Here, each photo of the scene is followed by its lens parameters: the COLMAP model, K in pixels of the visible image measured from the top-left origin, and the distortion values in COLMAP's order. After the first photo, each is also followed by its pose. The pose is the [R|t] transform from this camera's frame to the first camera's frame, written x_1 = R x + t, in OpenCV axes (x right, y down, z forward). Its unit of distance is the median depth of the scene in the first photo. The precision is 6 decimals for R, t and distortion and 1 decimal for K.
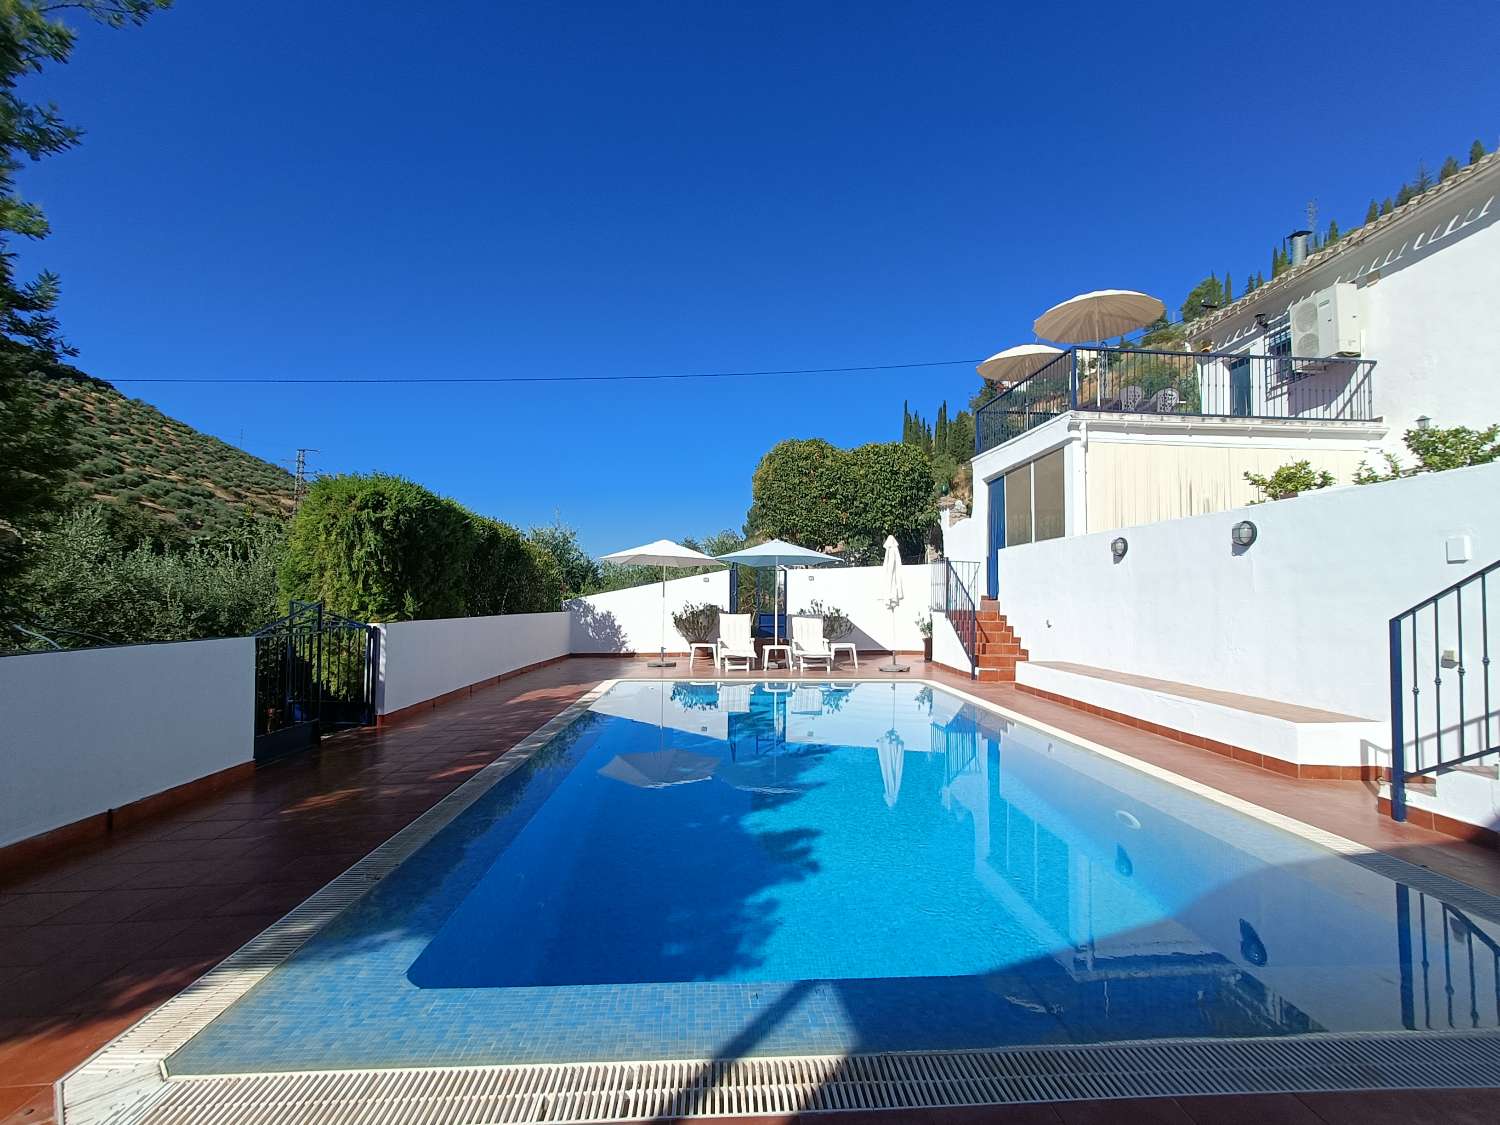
lens RADIAL K [[672.5, 0, 761.8], [0, 672.5, 561.3], [0, 0, 1]] dist [0.004028, -0.001485]
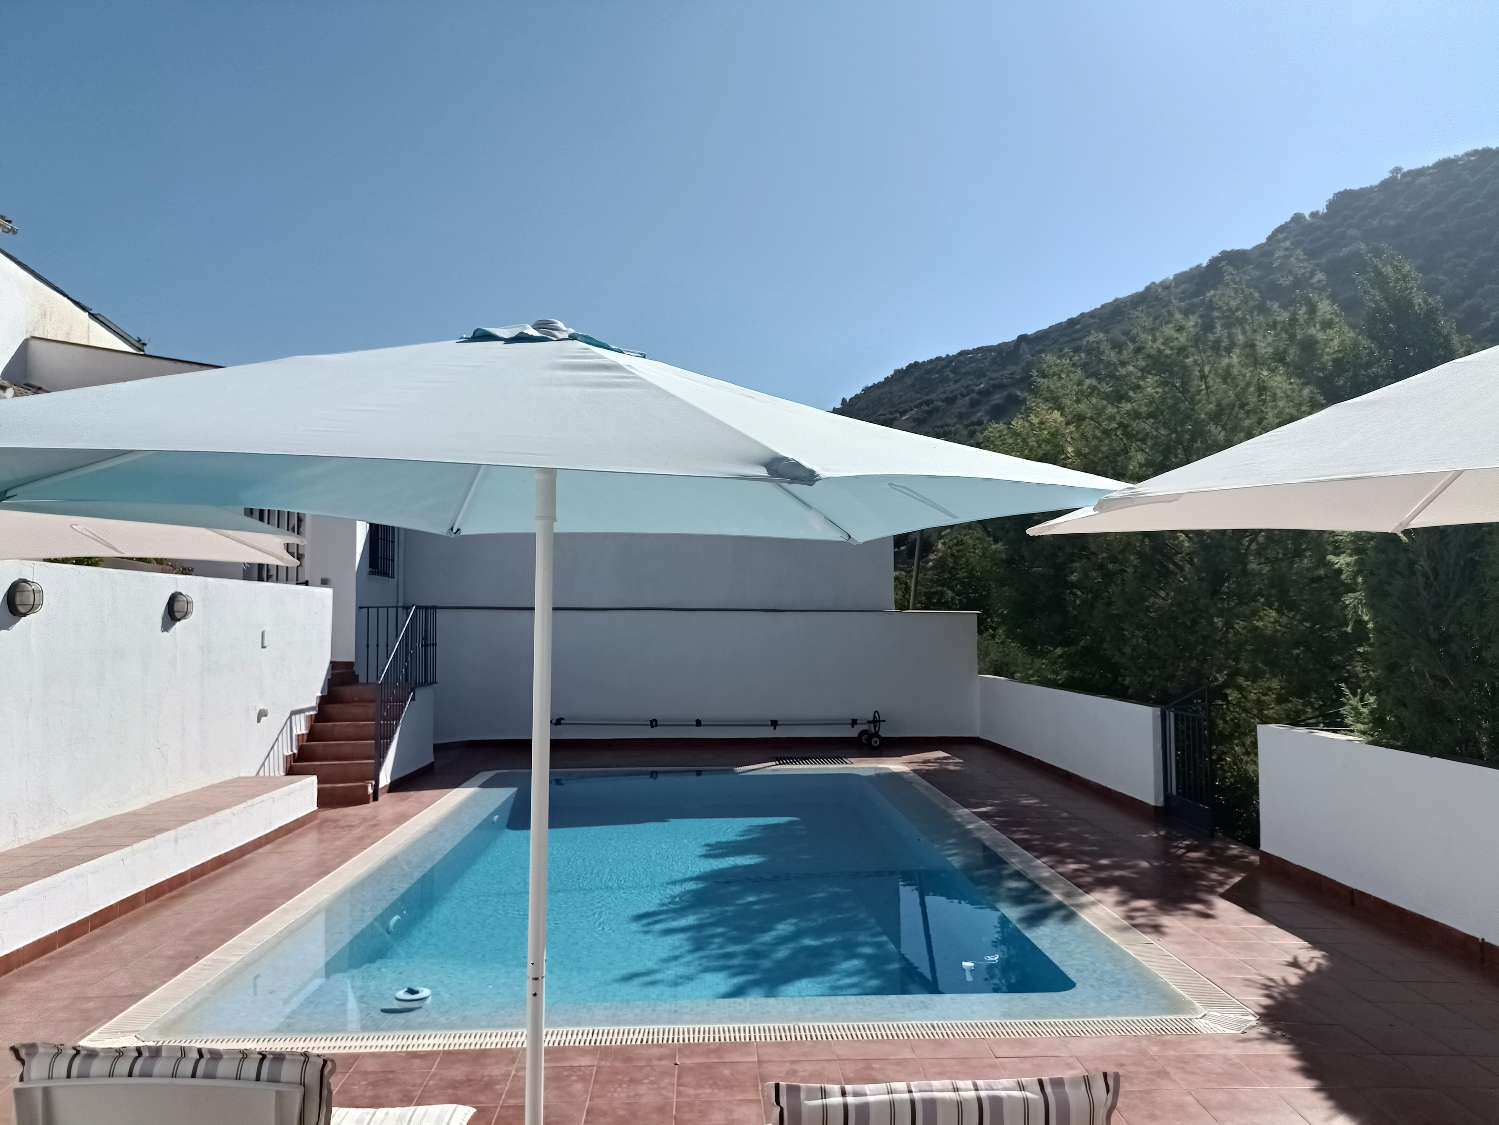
lens RADIAL K [[1086.3, 0, 759.1], [0, 1086.3, 528.6], [0, 0, 1]] dist [0.053141, -0.037020]
pose [[-0.999937, -0.001901, 0.011074, -0.020258], [-0.003459, 0.989810, -0.142350, 0.034547], [-0.010690, -0.142379, -0.989754, 1.432590]]
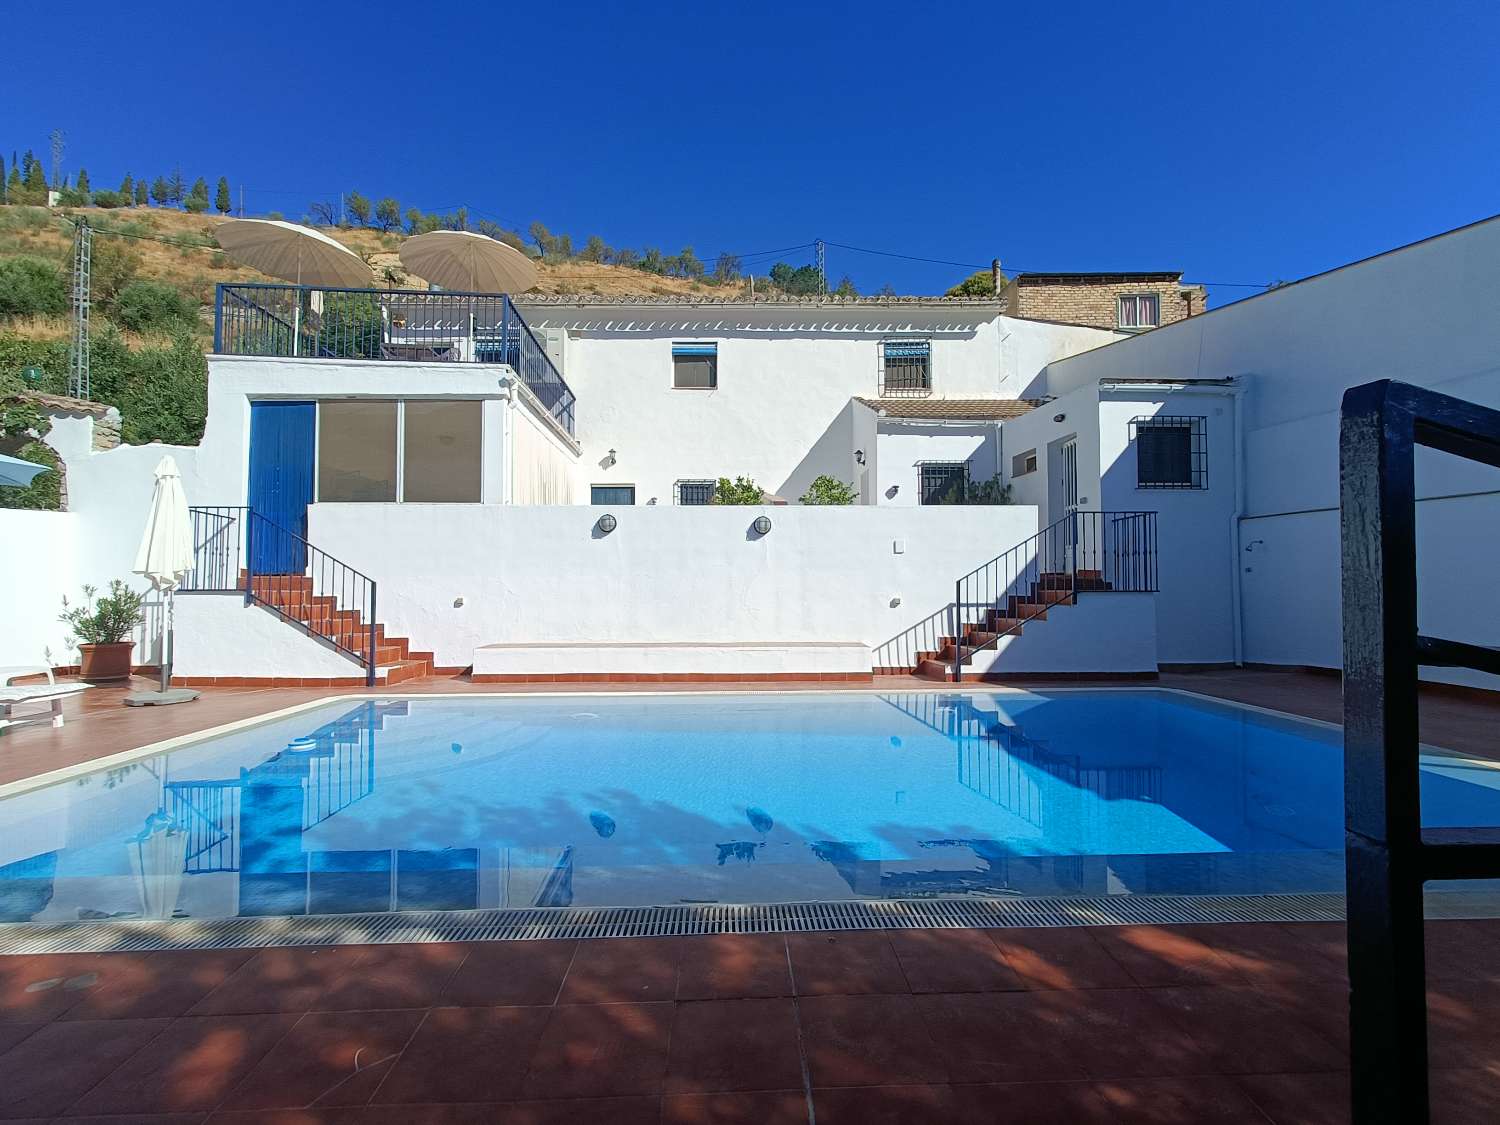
lens RADIAL K [[672.5, 0, 755.4], [0, 672.5, 566.0], [0, 0, 1]] dist [0.004028, -0.001485]
pose [[0.022944, 0.022182, 0.999491, -0.396376], [-0.051506, 0.998452, -0.020977, 0.043189], [-0.998409, -0.050999, 0.024051, 0.584402]]
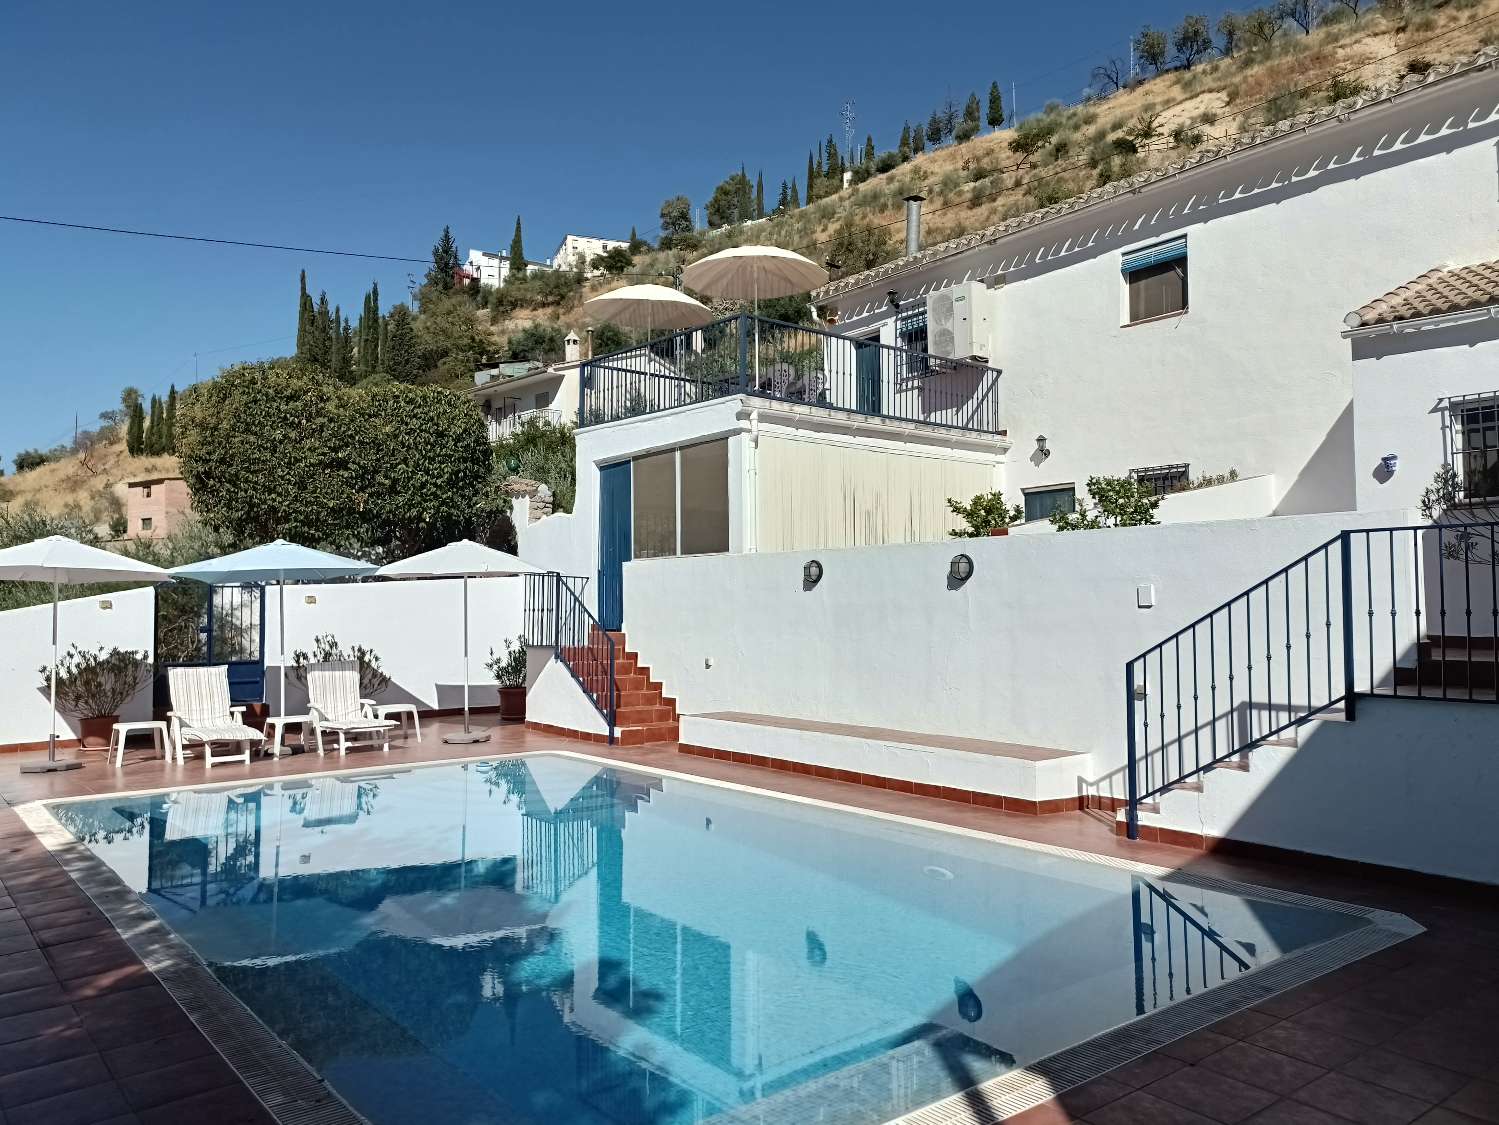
lens RADIAL K [[1105.1, 0, 748.6], [0, 1105.1, 542.5], [0, 0, 1]] dist [0.058104, -0.048849]
pose [[0.819491, 0.021083, 0.572704, -0.255245], [-0.017883, 0.999777, -0.011216, -0.032096], [-0.572813, -0.001050, 0.819685, -0.066389]]
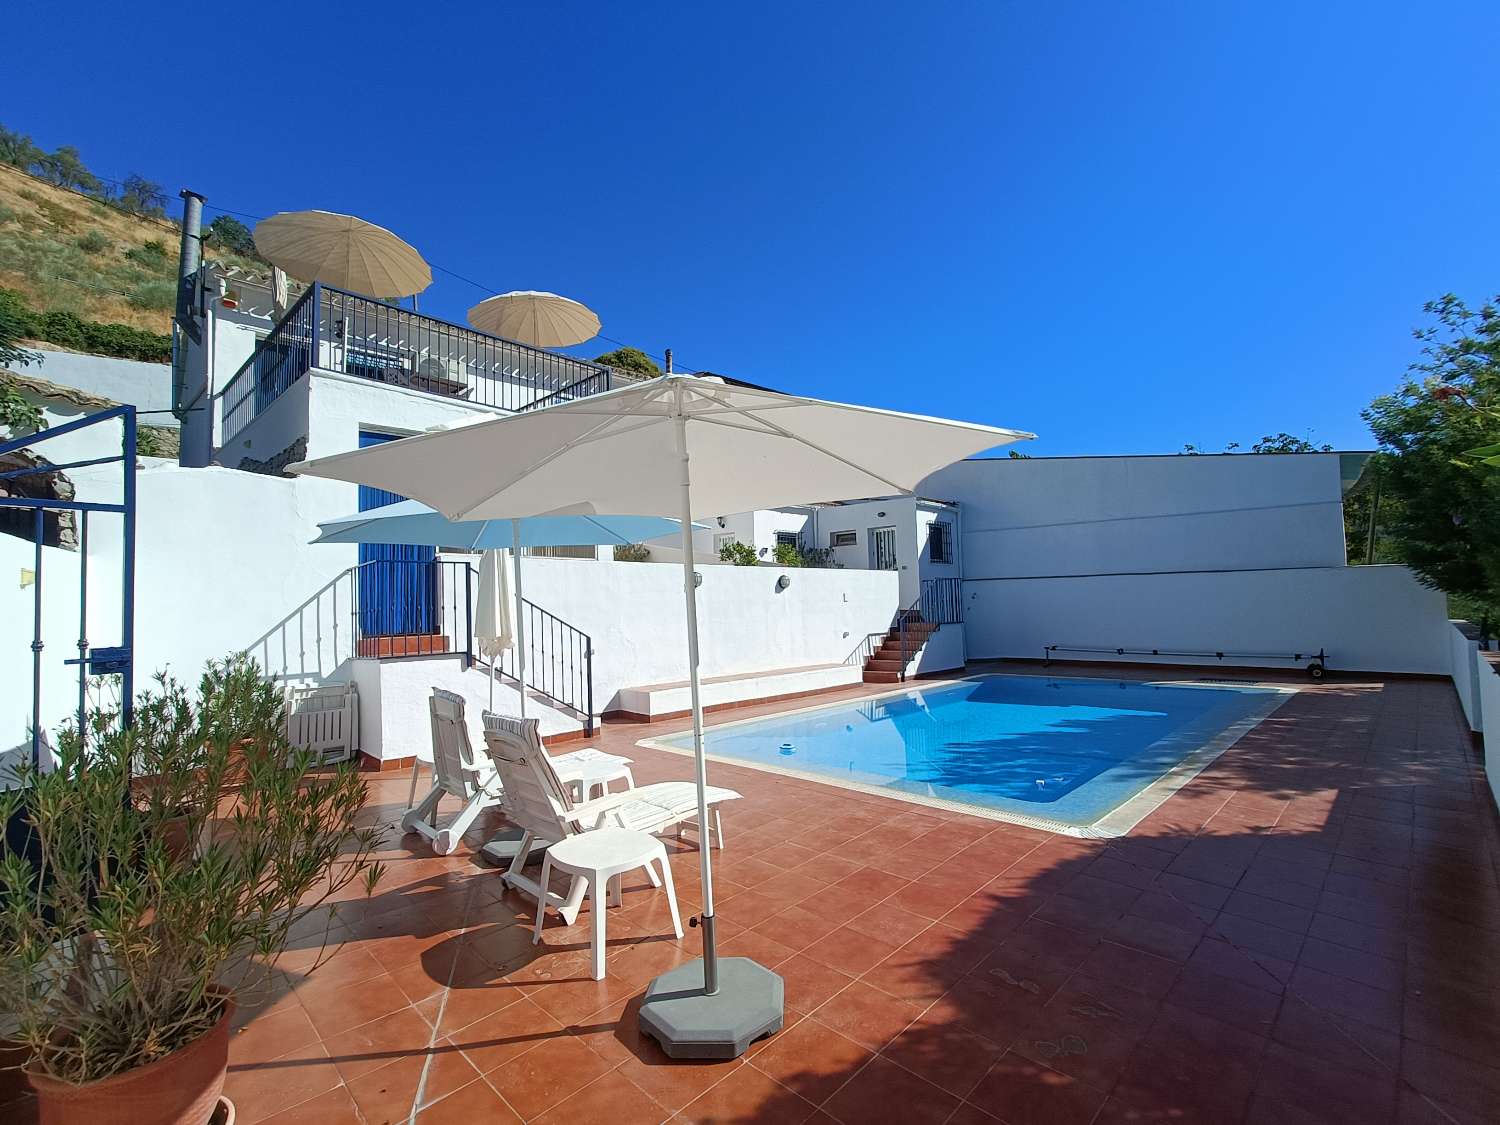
lens RADIAL K [[672.5, 0, 758.5], [0, 672.5, 571.2], [0, 0, 1]] dist [0.004028, -0.001485]
pose [[-0.665363, 0.049643, 0.744867, -0.378447], [-0.019102, 0.996328, -0.083466, 0.051860], [-0.746275, -0.069763, -0.661972, 1.374915]]
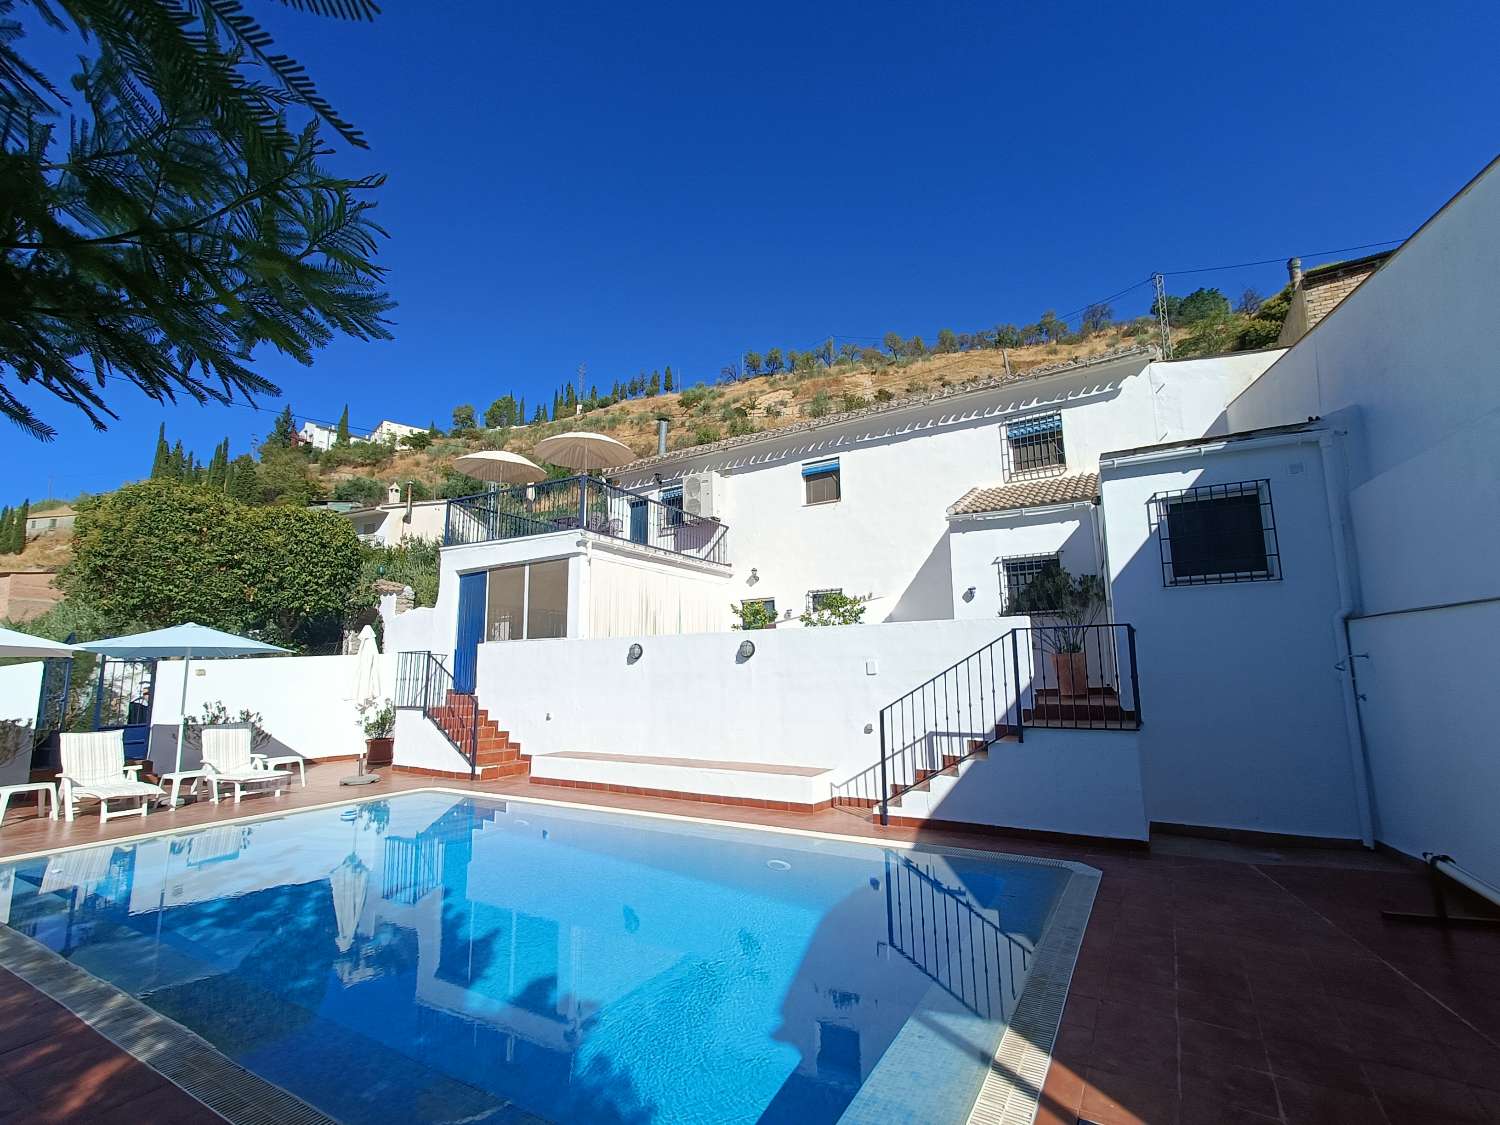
lens RADIAL K [[672.5, 0, 753.3], [0, 672.5, 563.9], [0, 0, 1]] dist [0.004028, -0.001485]
pose [[0.564009, 0.113978, 0.817865, -0.294873], [-0.025995, 0.992388, -0.120373, -0.029447], [-0.825360, 0.046631, 0.562679, 0.093624]]
